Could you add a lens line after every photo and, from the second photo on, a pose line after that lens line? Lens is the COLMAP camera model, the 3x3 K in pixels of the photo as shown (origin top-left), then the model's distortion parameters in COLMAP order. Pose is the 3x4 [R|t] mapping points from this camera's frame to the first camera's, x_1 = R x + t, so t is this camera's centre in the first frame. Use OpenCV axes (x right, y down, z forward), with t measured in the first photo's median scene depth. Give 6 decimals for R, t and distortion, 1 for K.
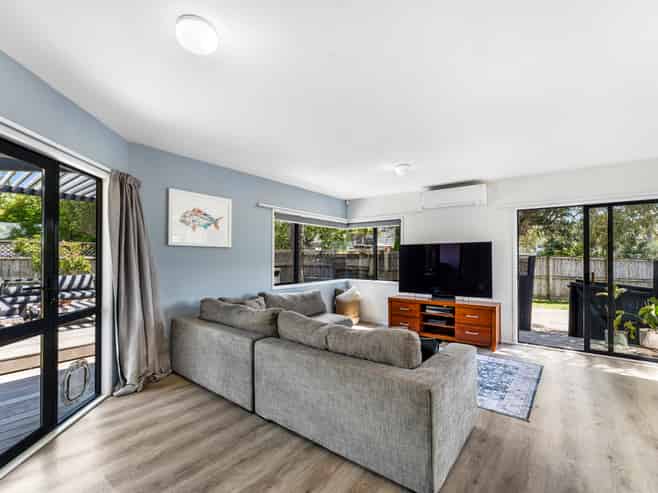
lens RADIAL K [[305.7, 0, 330.1], [0, 305.7, 250.1], [0, 0, 1]] dist [0.000516, -0.000051]
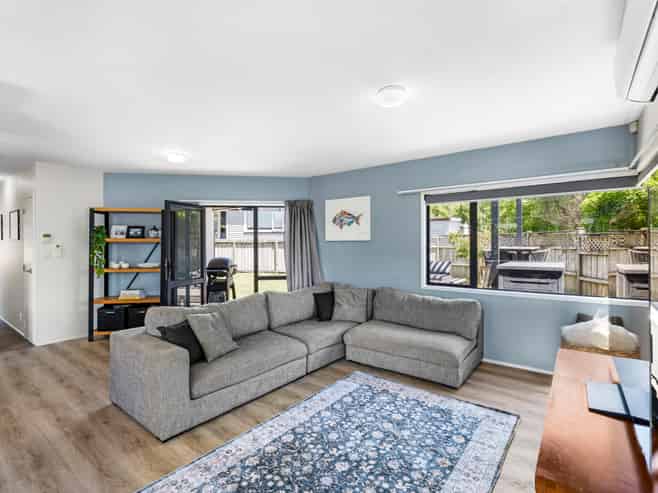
lens RADIAL K [[321.3, 0, 328.3], [0, 321.3, 245.6], [0, 0, 1]] dist [0.001133, 0.000215]
pose [[0.009847, 0.001012, -0.999951, 0.802112], [0.030461, 0.999535, 0.001312, 0.003155], [0.999487, -0.030473, 0.009812, 0.840787]]
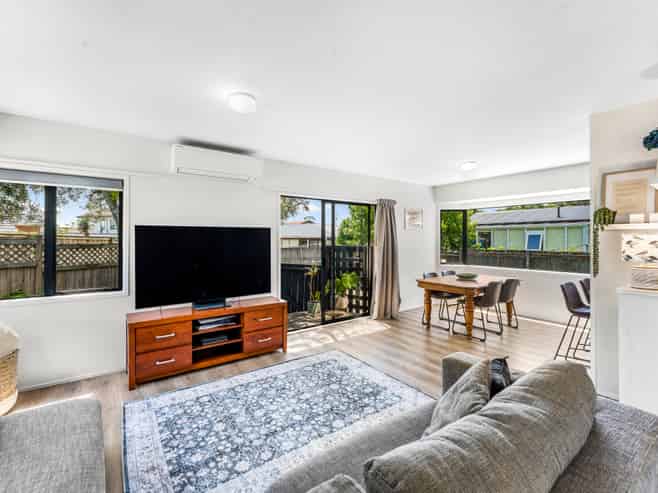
lens RADIAL K [[303.0, 0, 329.2], [0, 303.0, 244.1], [0, 0, 1]] dist [0.000943, 0.000191]
pose [[0.270261, -0.020266, 0.962574, -0.268726], [-0.026718, 0.999236, 0.028539, -0.010461], [-0.962416, -0.033432, 0.269513, 0.646734]]
